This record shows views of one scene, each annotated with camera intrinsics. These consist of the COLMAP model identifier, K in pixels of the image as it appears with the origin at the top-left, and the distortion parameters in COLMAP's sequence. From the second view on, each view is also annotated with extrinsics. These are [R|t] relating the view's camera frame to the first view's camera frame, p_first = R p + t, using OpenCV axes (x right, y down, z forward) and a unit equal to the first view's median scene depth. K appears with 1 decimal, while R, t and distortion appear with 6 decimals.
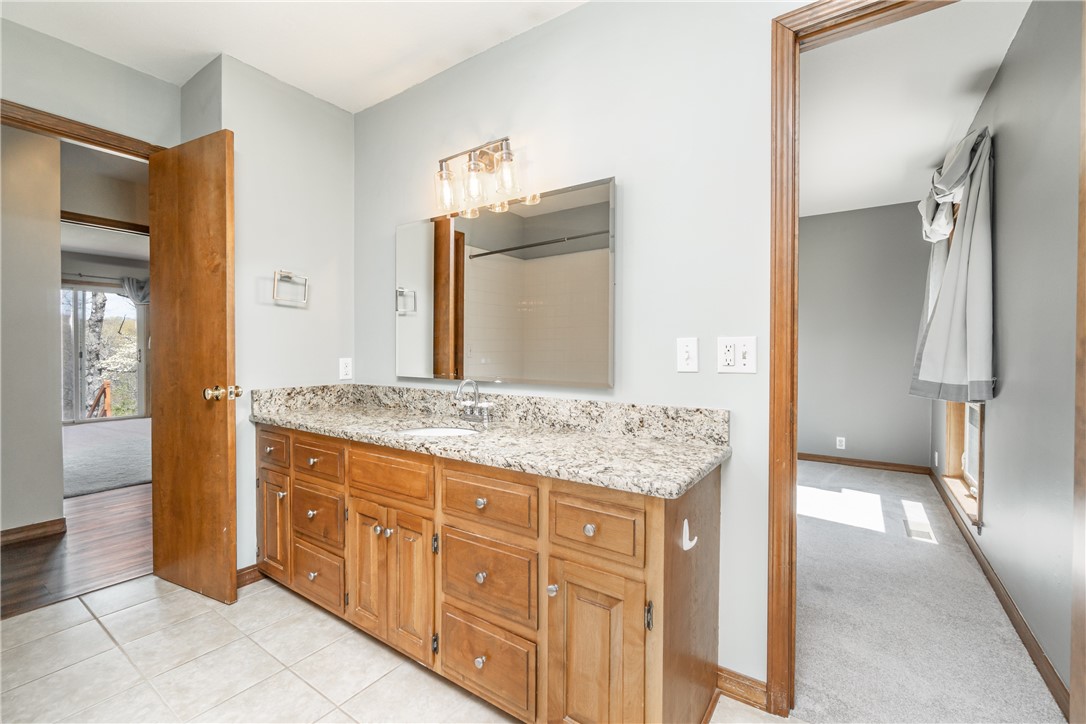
lens RADIAL K [[466.9, 0, 535.4], [0, 466.9, 357.2], [0, 0, 1]] dist [-0.011222, 0.000093]
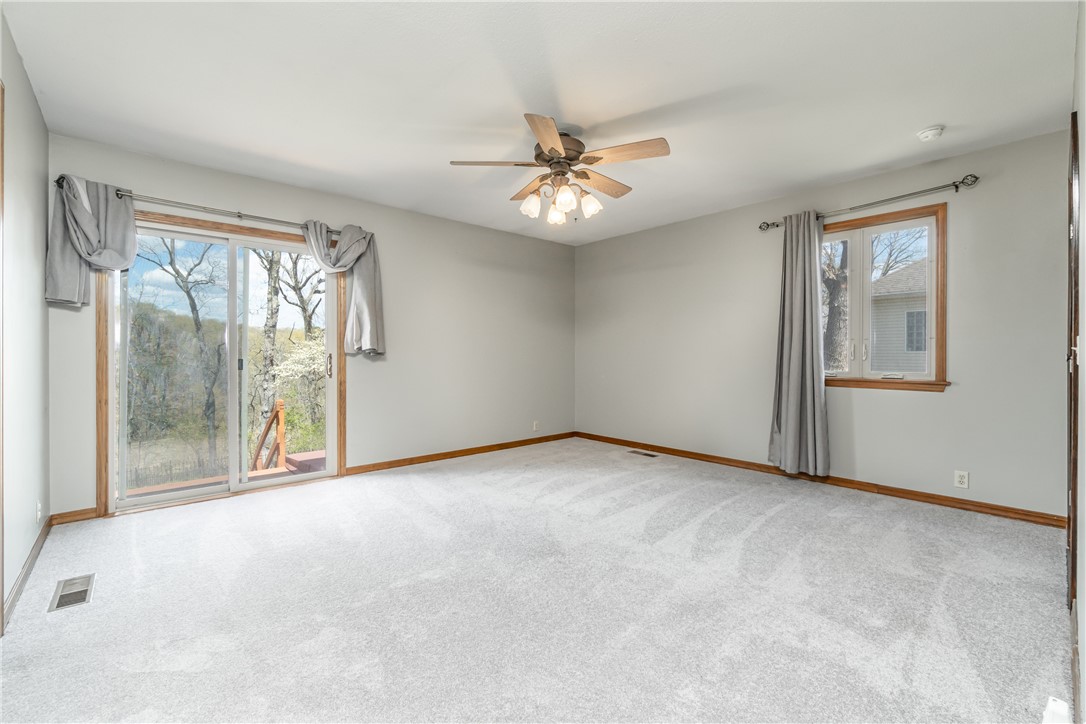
lens RADIAL K [[466.9, 0, 535.4], [0, 466.9, 357.2], [0, 0, 1]] dist [-0.011222, 0.000093]
pose [[0.970251, -0.002088, -0.242091, -0.161516], [-0.000572, 0.999940, -0.010917, -0.002141], [0.242099, 0.010731, 0.970192, 0.173601]]
